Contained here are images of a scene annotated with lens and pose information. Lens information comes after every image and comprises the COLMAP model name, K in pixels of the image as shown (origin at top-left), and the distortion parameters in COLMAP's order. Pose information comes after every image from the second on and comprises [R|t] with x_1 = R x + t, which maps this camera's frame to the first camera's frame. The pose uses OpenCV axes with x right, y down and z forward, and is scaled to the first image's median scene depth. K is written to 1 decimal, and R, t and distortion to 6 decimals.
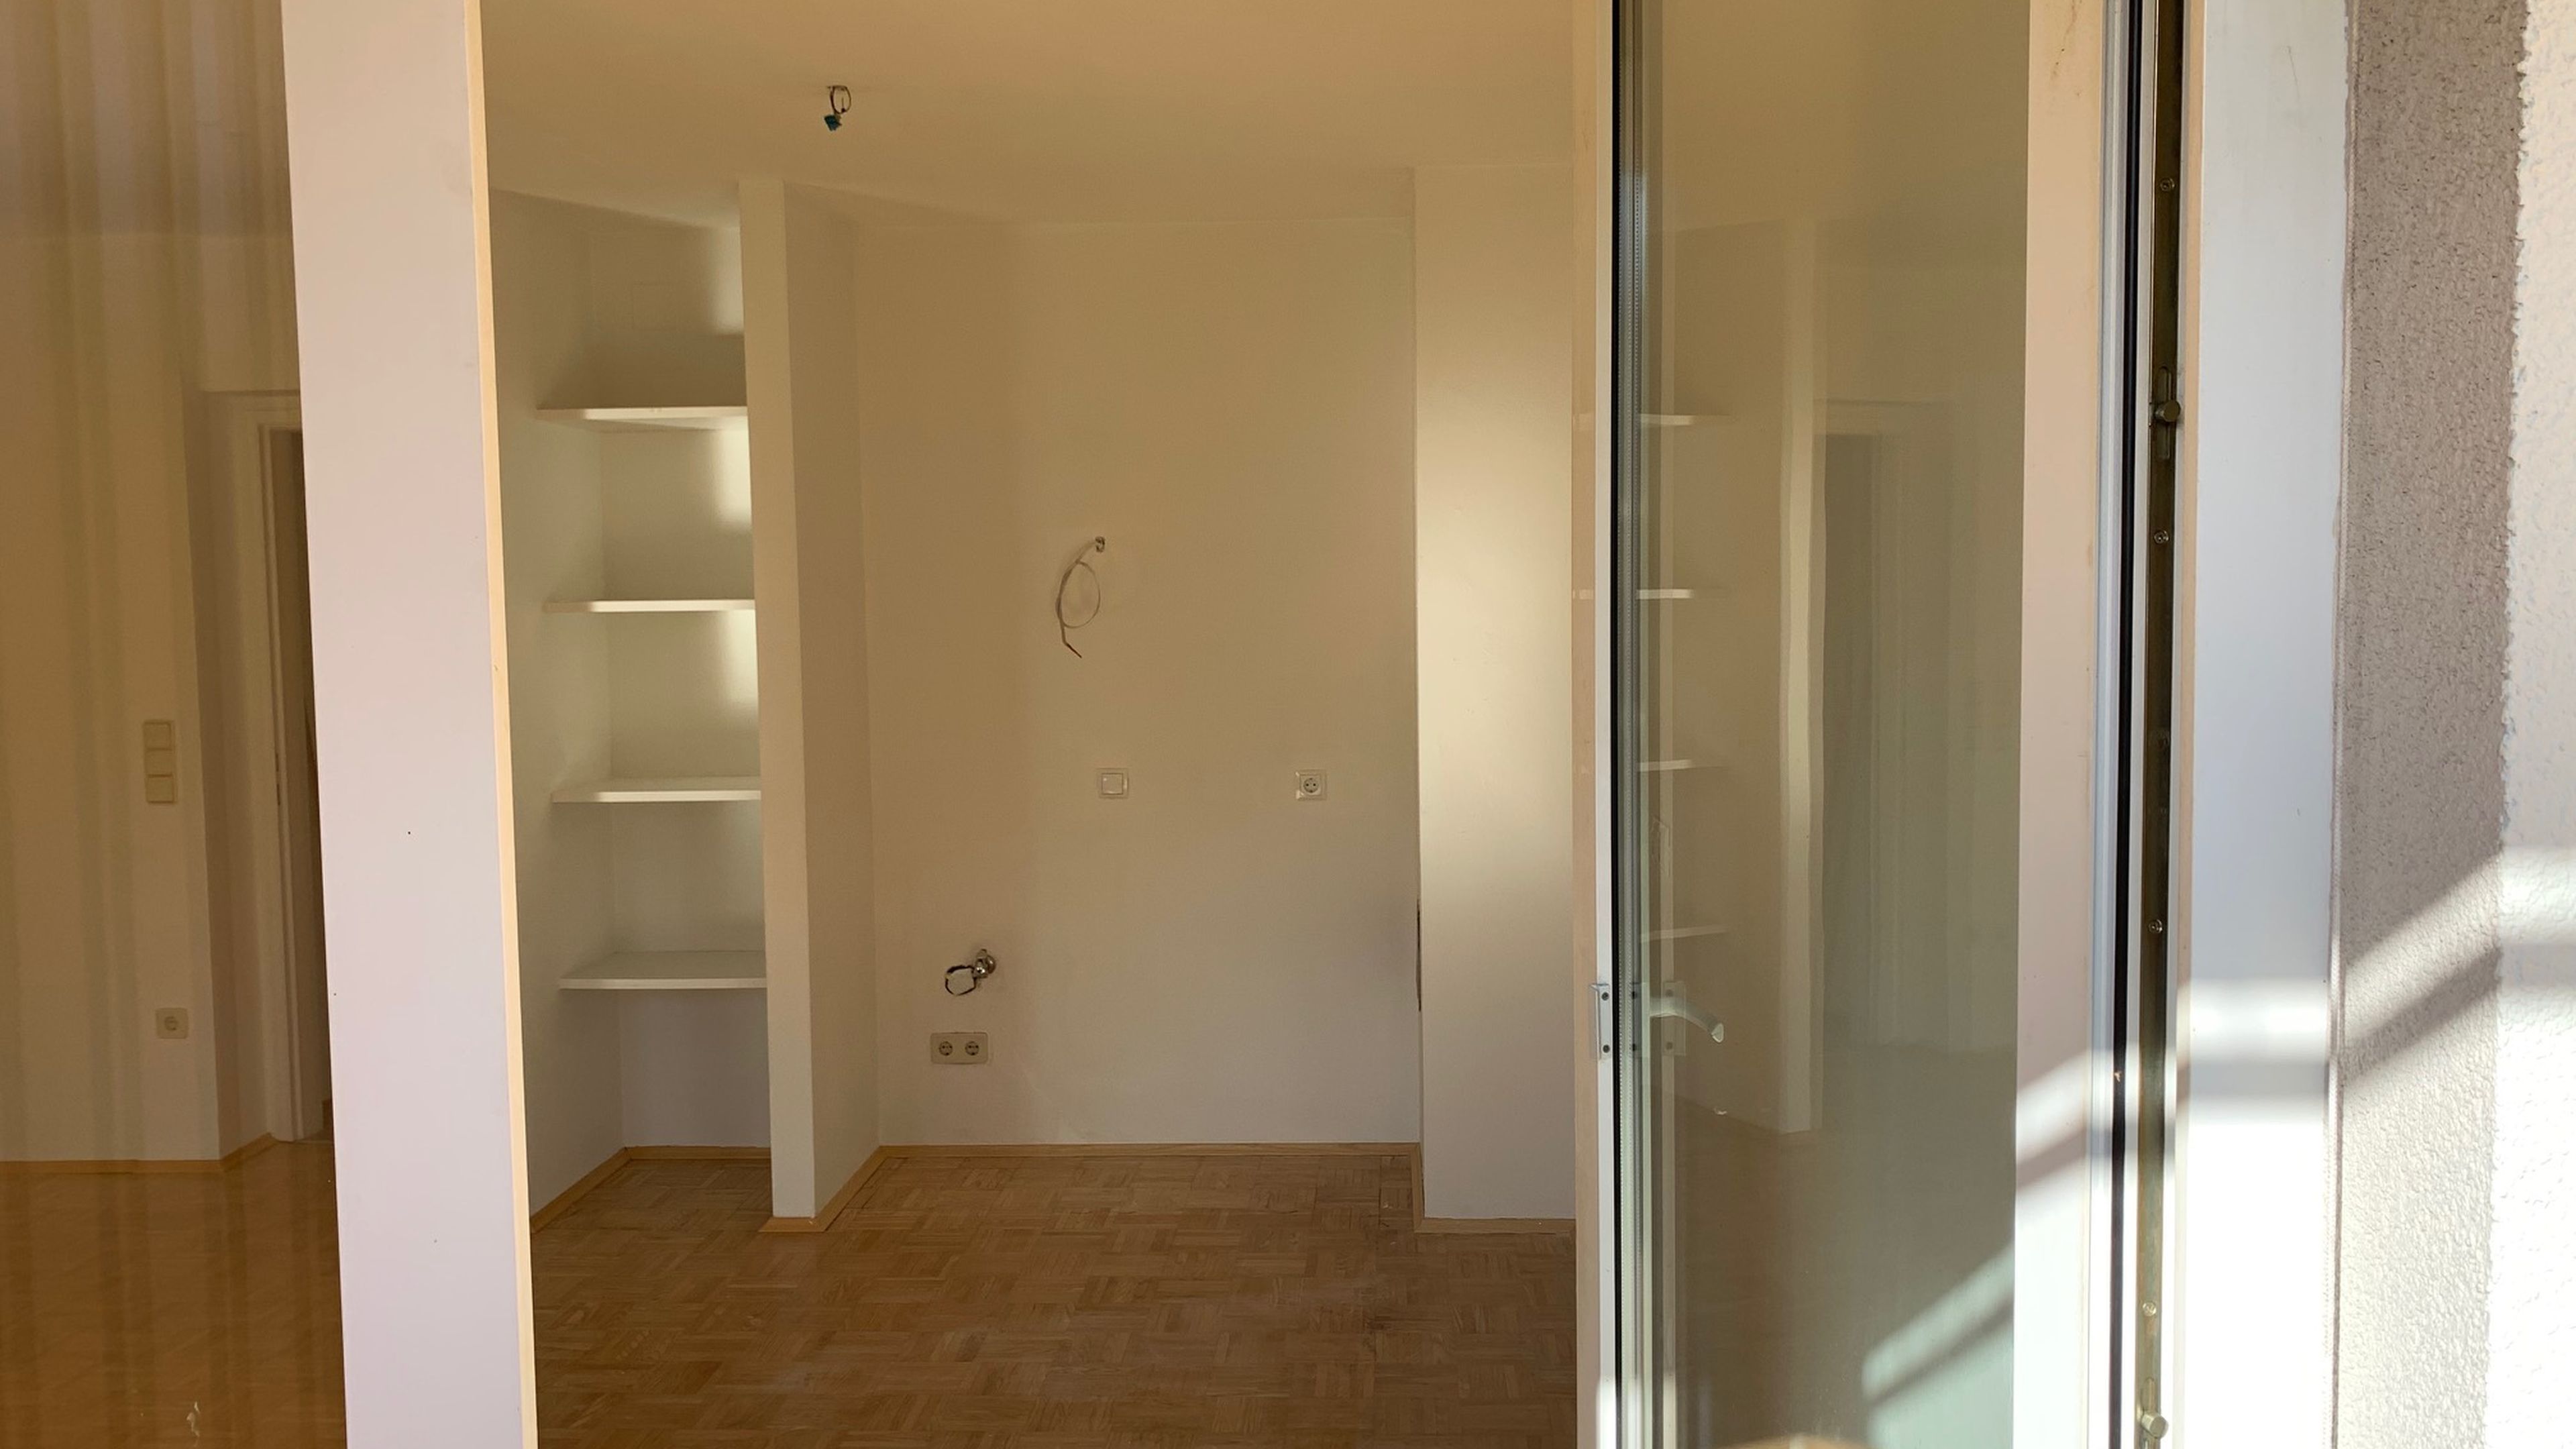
lens RADIAL K [[2025.2, 0, 1276.6], [0, 2025.2, 724.2], [0, 0, 1]] dist [0.039111, -0.003484]
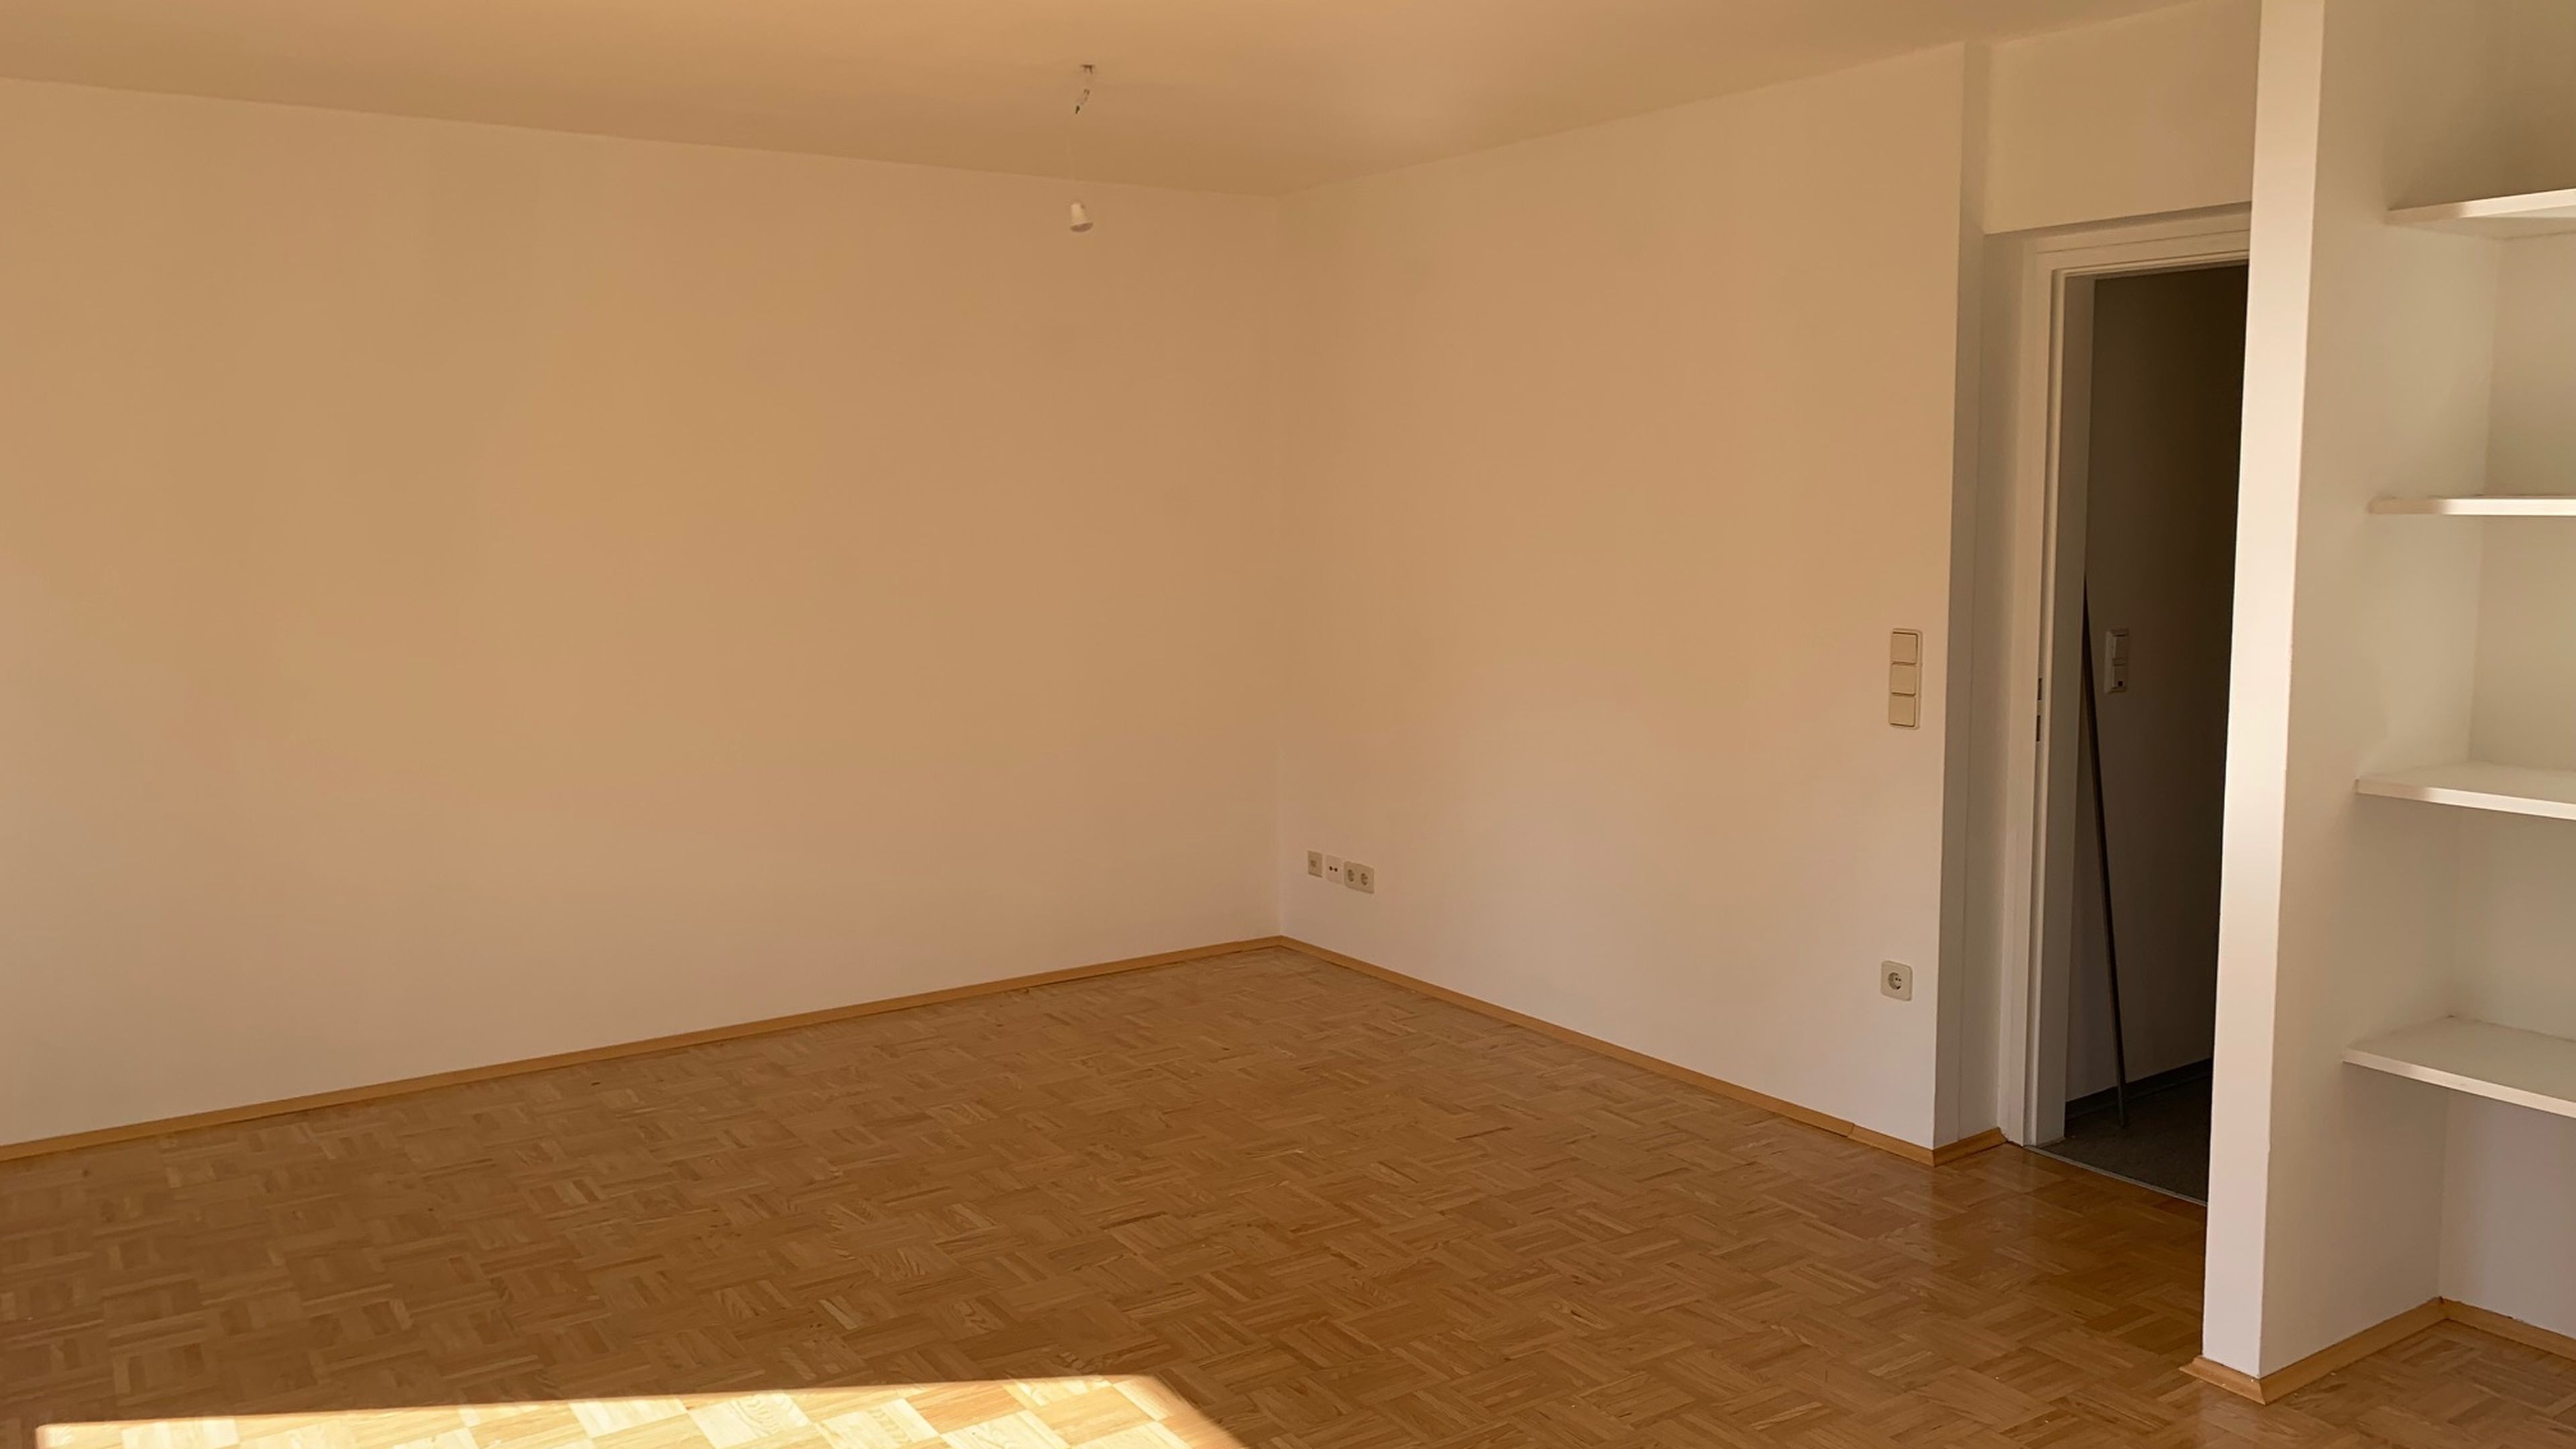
lens RADIAL K [[2025.2, 0, 1276.6], [0, 2025.2, 724.2], [0, 0, 1]] dist [0.039111, -0.003484]
pose [[0.599566, 0.103748, -0.793572, -0.026682], [-0.033154, 0.993931, 0.104893, -0.043028], [0.799638, -0.036581, 0.599367, 0.281016]]
